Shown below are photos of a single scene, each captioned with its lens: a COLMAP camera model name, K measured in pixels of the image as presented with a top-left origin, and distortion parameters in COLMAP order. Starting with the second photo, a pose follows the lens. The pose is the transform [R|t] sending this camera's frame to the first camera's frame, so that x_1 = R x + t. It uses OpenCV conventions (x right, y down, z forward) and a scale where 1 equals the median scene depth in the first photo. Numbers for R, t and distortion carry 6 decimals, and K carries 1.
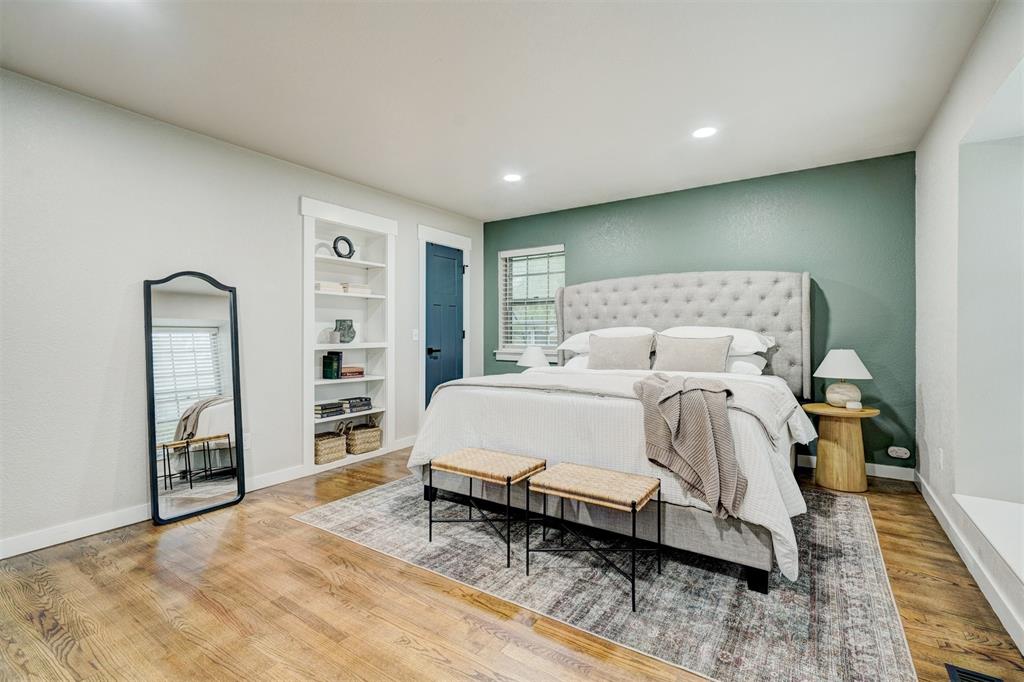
lens RADIAL K [[467.3, 0, 511.9], [0, 467.3, 333.0], [0, 0, 1]] dist [-0.001011, 0.000449]
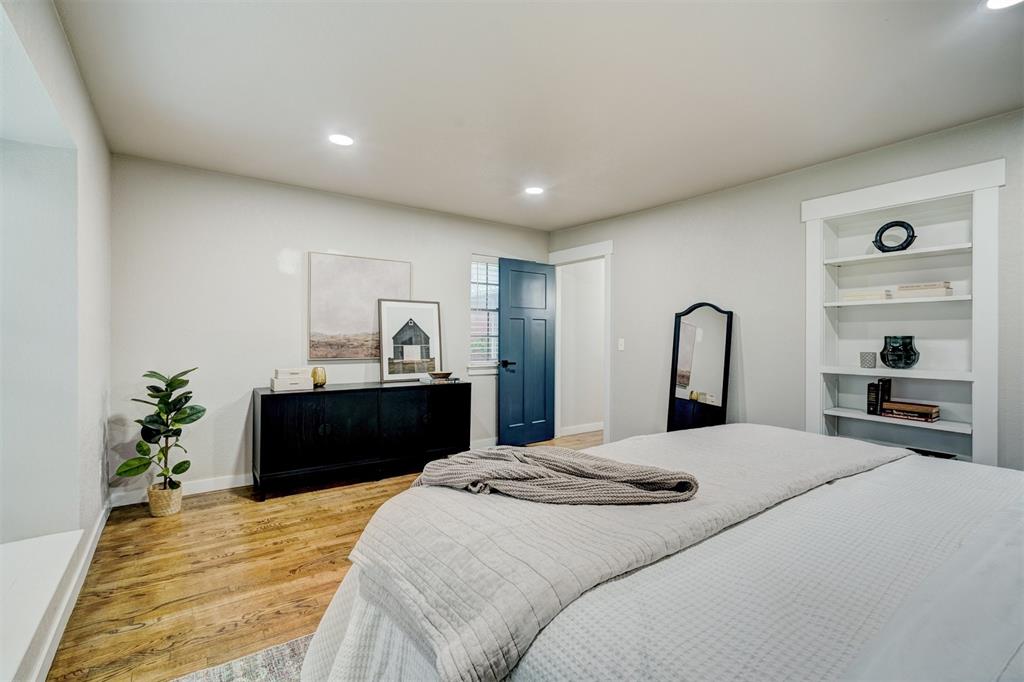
lens RADIAL K [[467.3, 0, 511.9], [0, 467.3, 333.0], [0, 0, 1]] dist [-0.001011, 0.000449]
pose [[-0.351024, -0.015018, -0.936246, 0.530402], [-0.011436, 0.999866, -0.011751, -0.018279], [0.936297, 0.006582, -0.351149, 0.707954]]
